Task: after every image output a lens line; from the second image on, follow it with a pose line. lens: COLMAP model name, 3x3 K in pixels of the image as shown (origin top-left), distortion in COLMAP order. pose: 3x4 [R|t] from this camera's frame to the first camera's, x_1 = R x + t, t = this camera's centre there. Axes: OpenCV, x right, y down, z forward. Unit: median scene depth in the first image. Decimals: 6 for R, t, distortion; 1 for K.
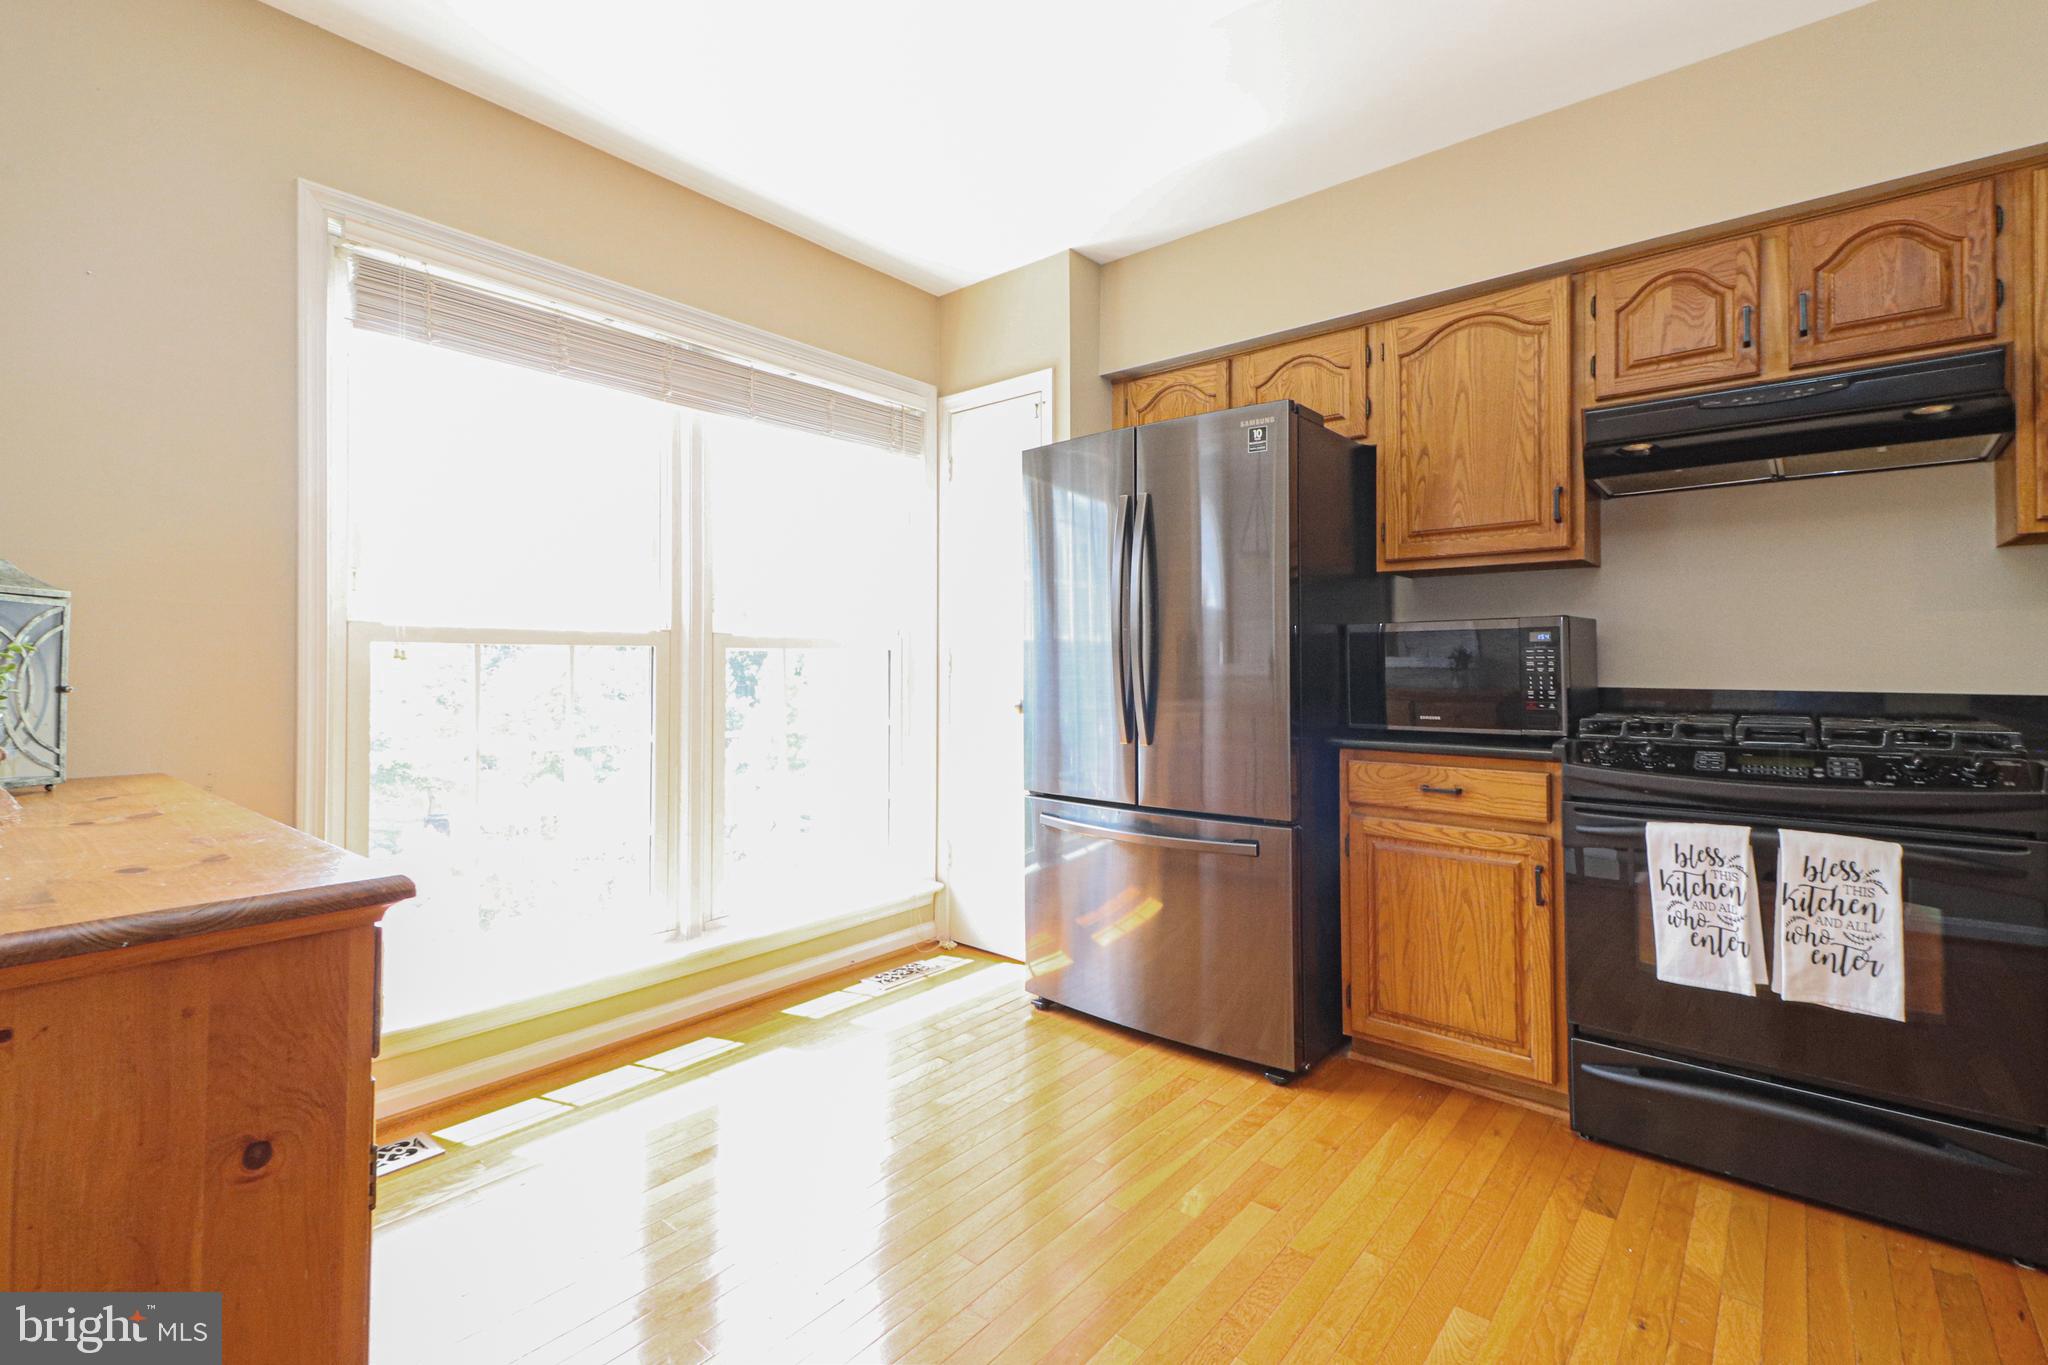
lens RADIAL K [[924.7, 0, 982.5], [0, 924.7, 655.7], [0, 0, 1]] dist [0.023739, -0.006304]
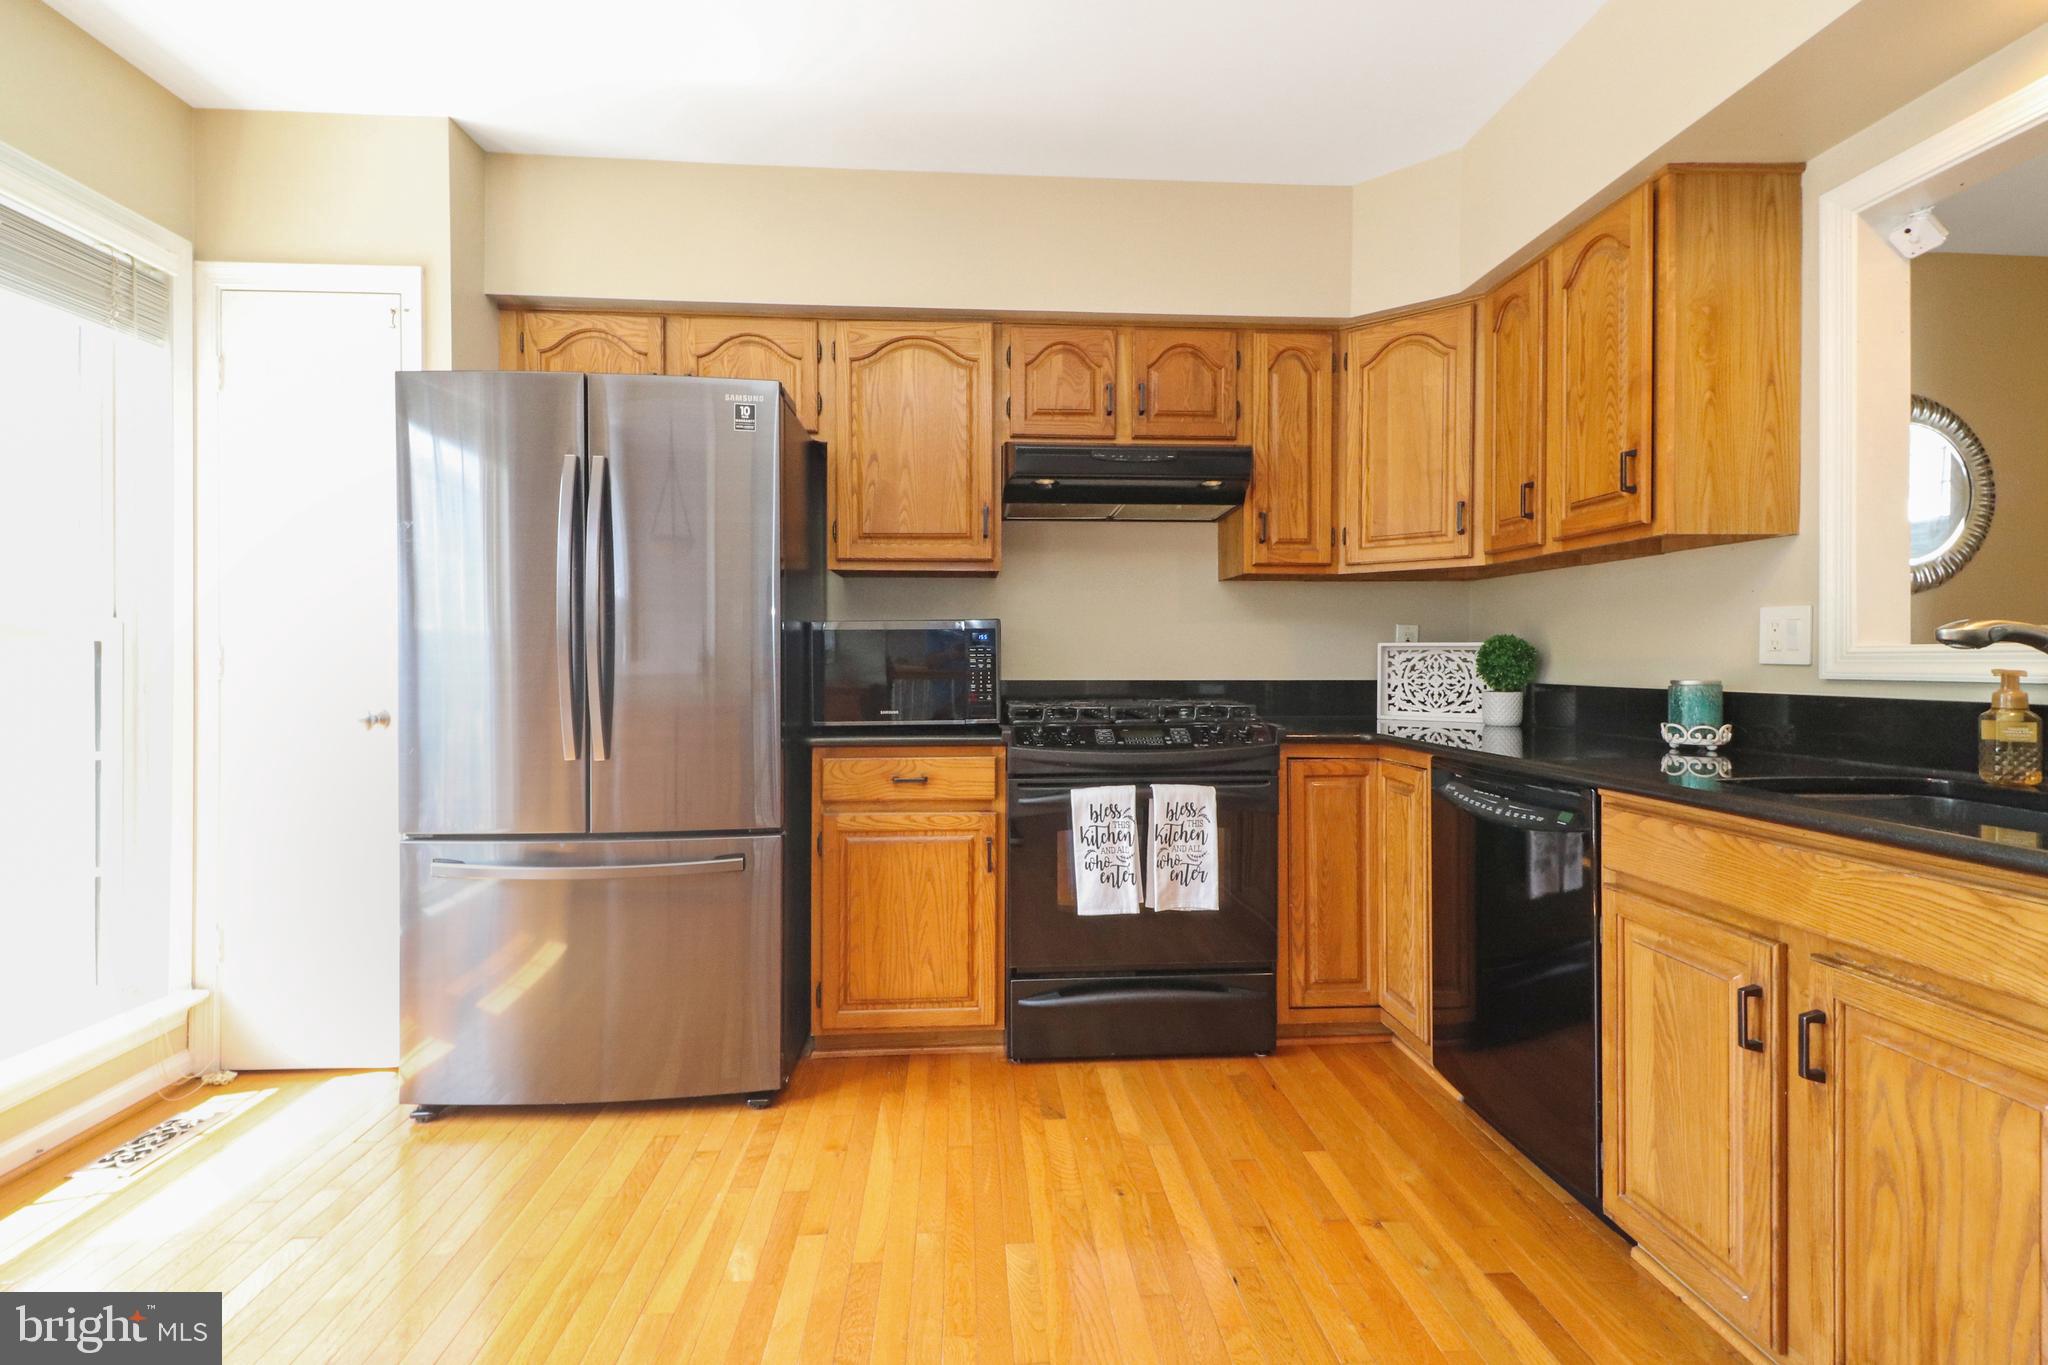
lens RADIAL K [[958.6, 0, 1049.7], [0, 958.6, 665.5], [0, 0, 1]] dist [0.015420, -0.009318]
pose [[0.699471, -0.007482, 0.714622, -0.178055], [-0.004190, 0.999885, 0.014571, -0.002858], [-0.714649, -0.013186, 0.699359, 0.121311]]
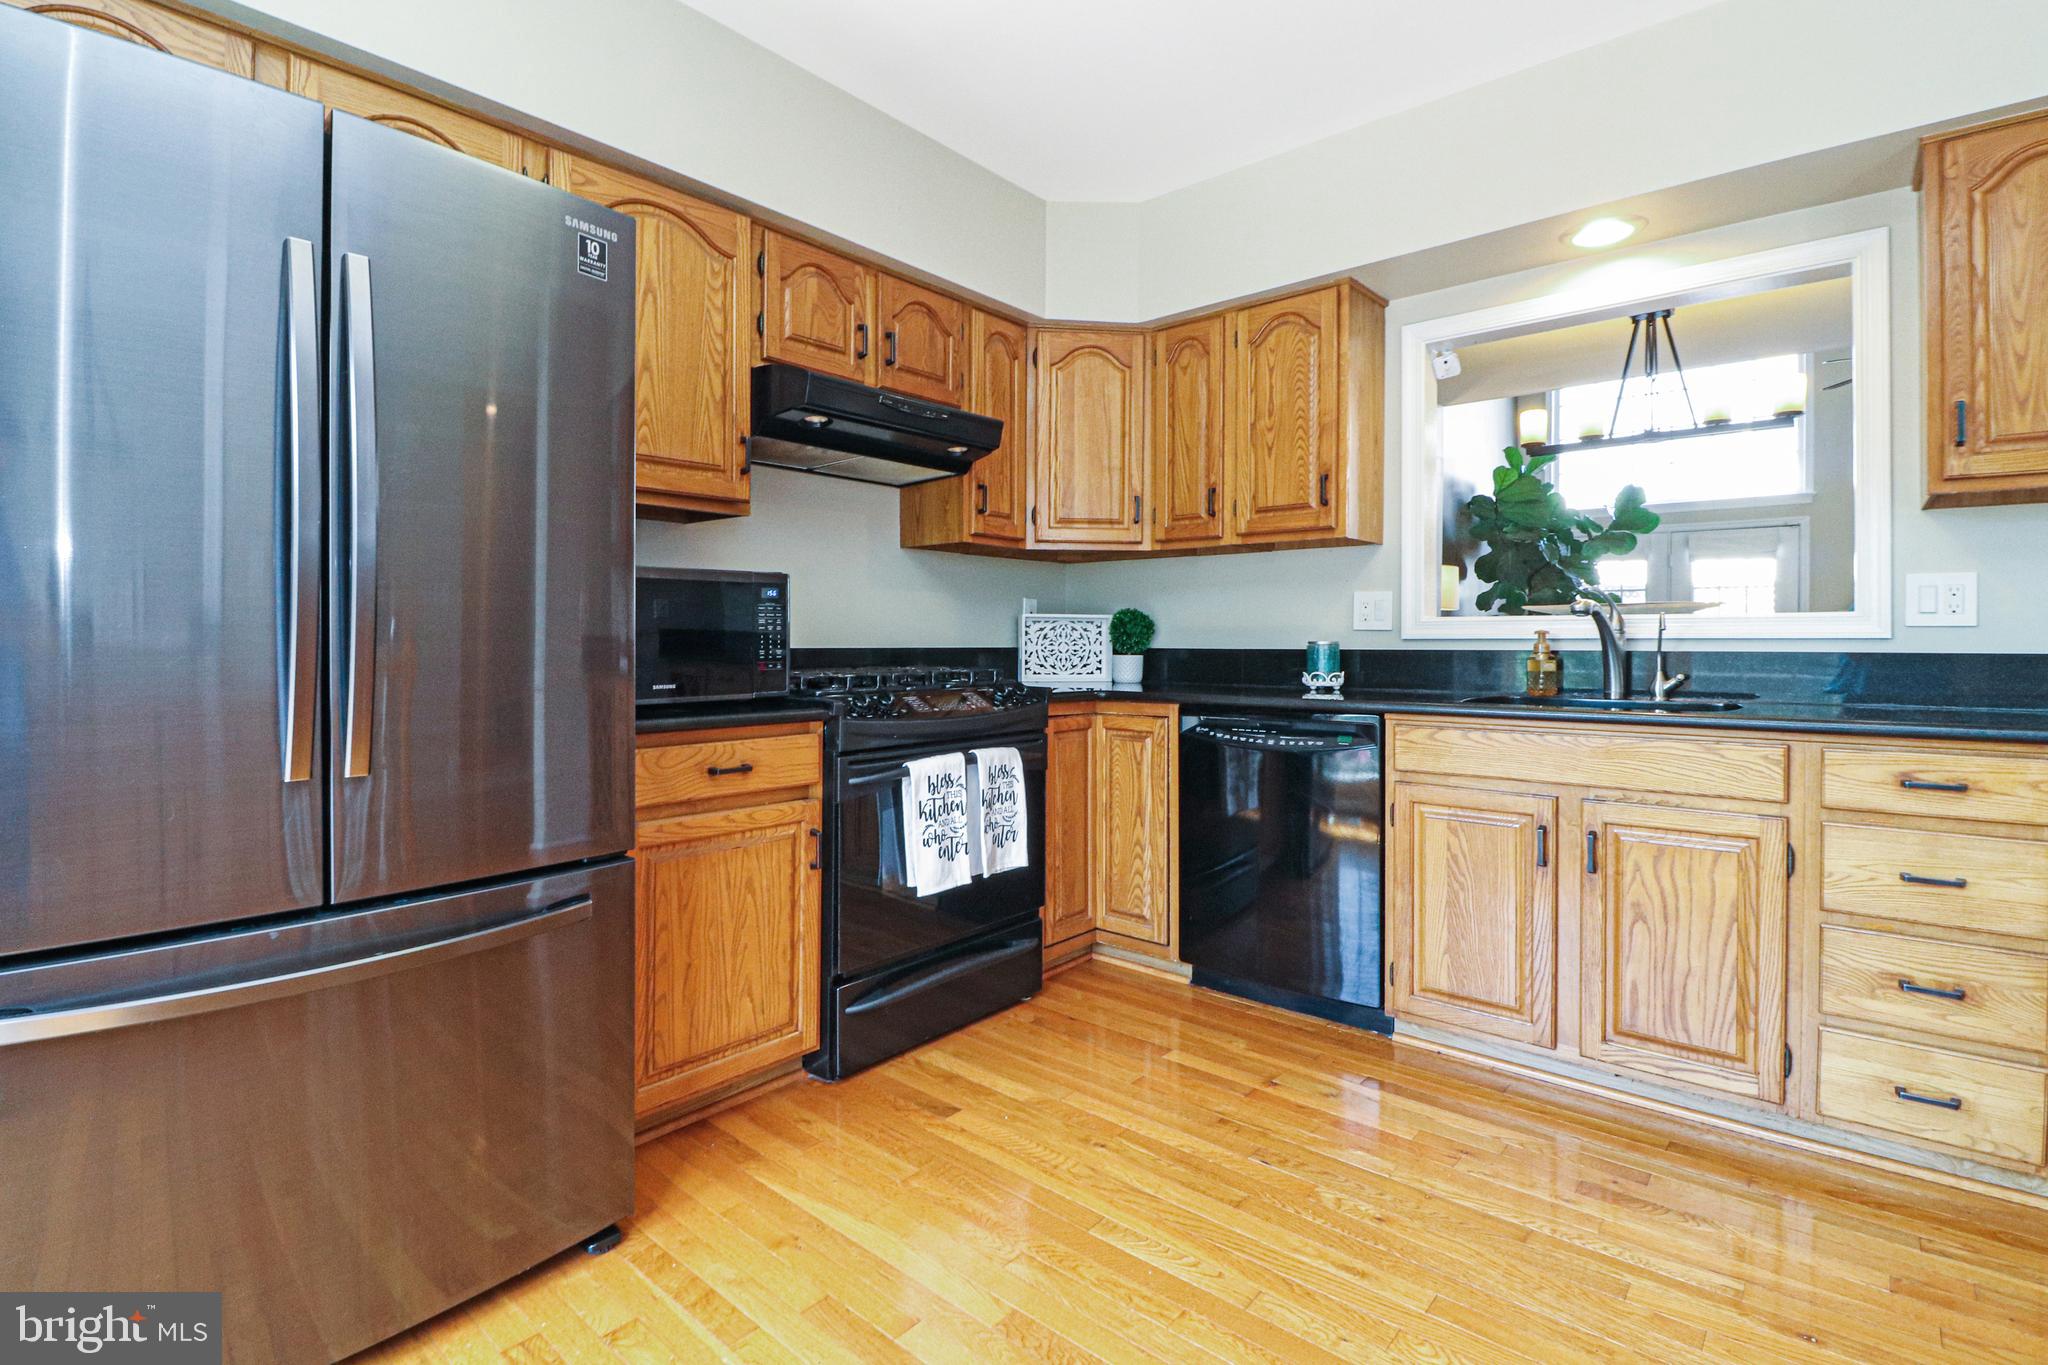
lens RADIAL K [[958.6, 0, 1033.9], [0, 958.6, 648.0], [0, 0, 1]] dist [0.015420, -0.009318]
pose [[-0.021950, -0.008445, 0.999723, -0.386294], [-0.010654, 0.999910, 0.008213, 0.024450], [-0.999702, -0.010471, -0.022038, 0.751363]]
